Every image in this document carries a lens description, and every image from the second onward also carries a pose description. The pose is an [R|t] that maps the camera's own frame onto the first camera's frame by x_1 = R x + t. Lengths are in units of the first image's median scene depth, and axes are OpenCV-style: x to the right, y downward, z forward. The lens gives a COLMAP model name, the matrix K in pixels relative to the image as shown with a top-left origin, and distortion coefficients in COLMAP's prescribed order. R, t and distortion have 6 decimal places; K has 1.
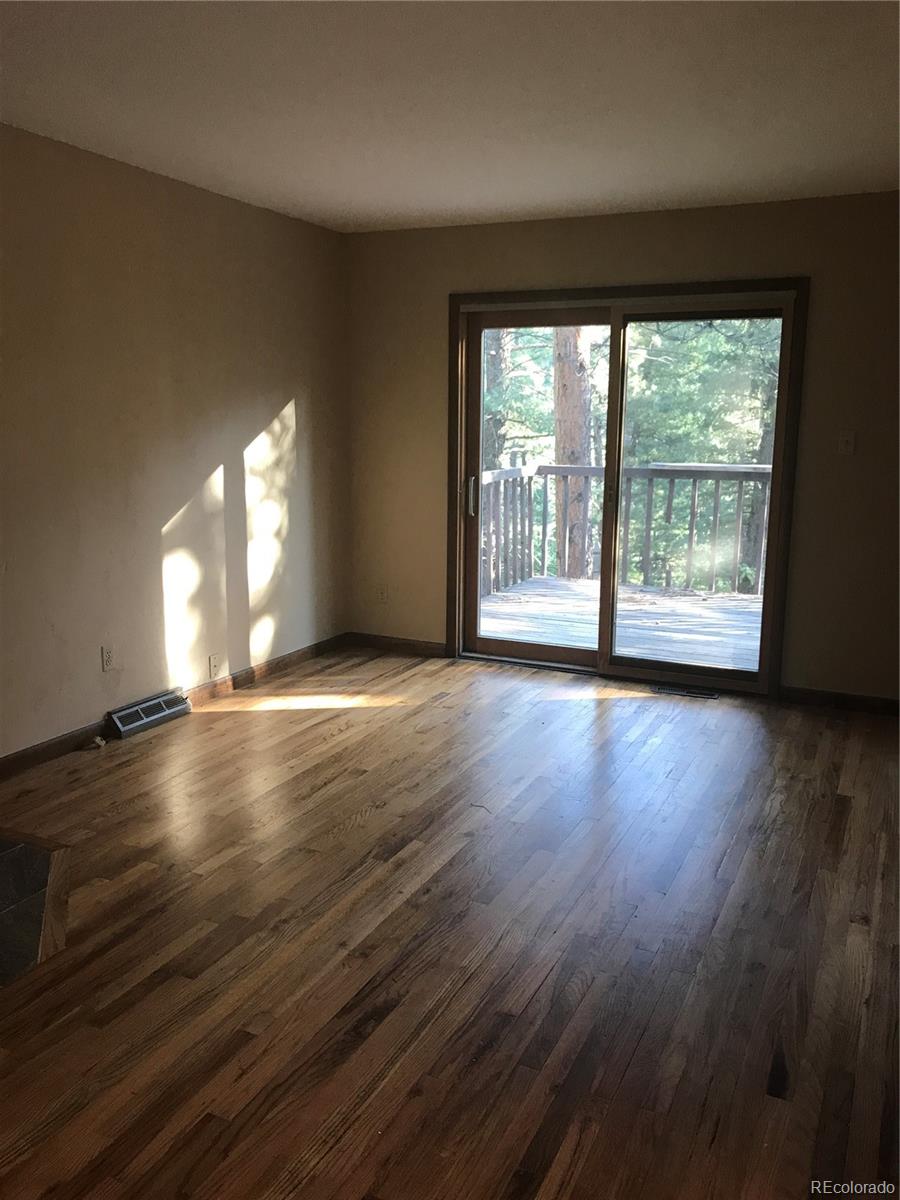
lens RADIAL K [[996.0, 0, 455.2], [0, 996.0, 596.5], [0, 0, 1]] dist [0.160351, -0.207321]
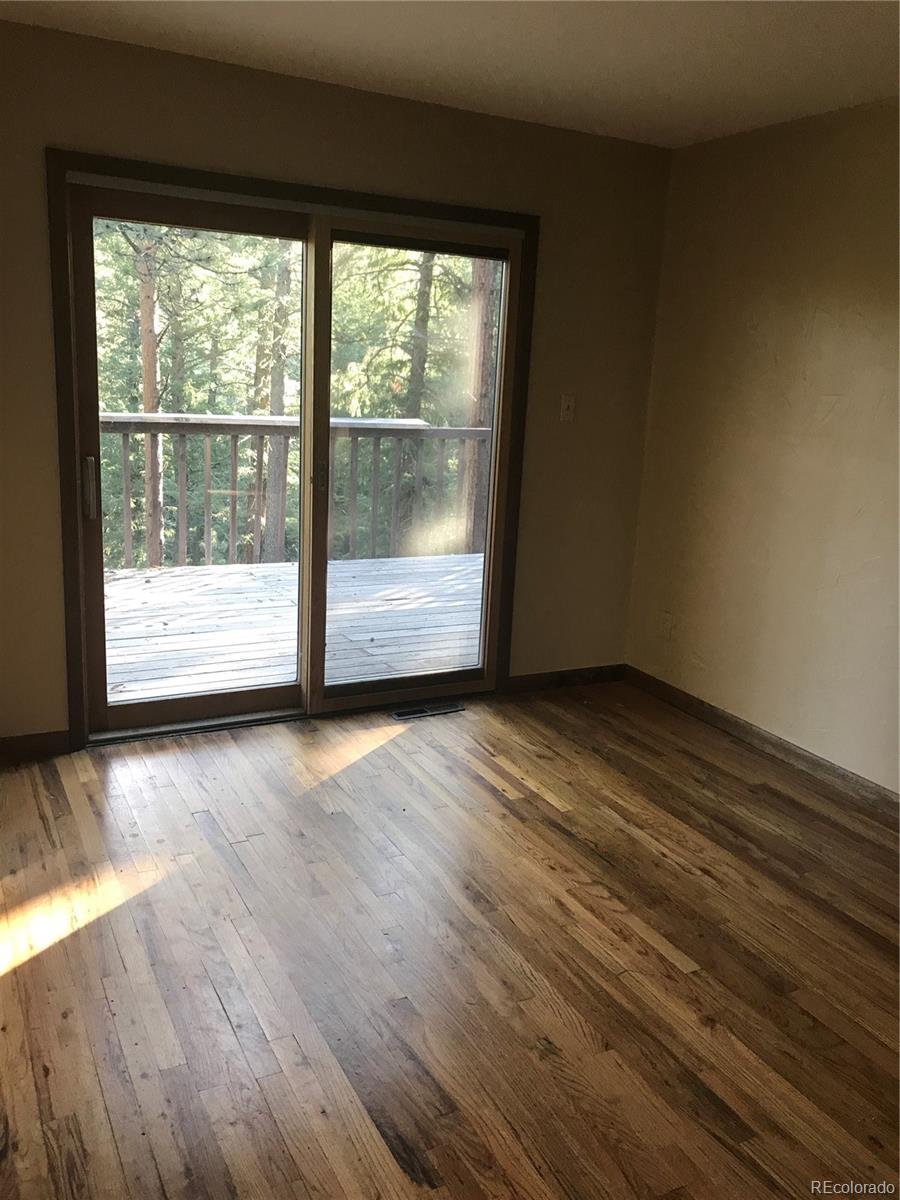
lens RADIAL K [[996.0, 0, 455.2], [0, 996.0, 596.5], [0, 0, 1]] dist [0.160351, -0.207321]
pose [[0.599104, -0.167445, 0.782967, -0.388330], [0.105723, 0.985869, 0.129941, -0.102775], [-0.793661, 0.004930, 0.608341, 0.480107]]
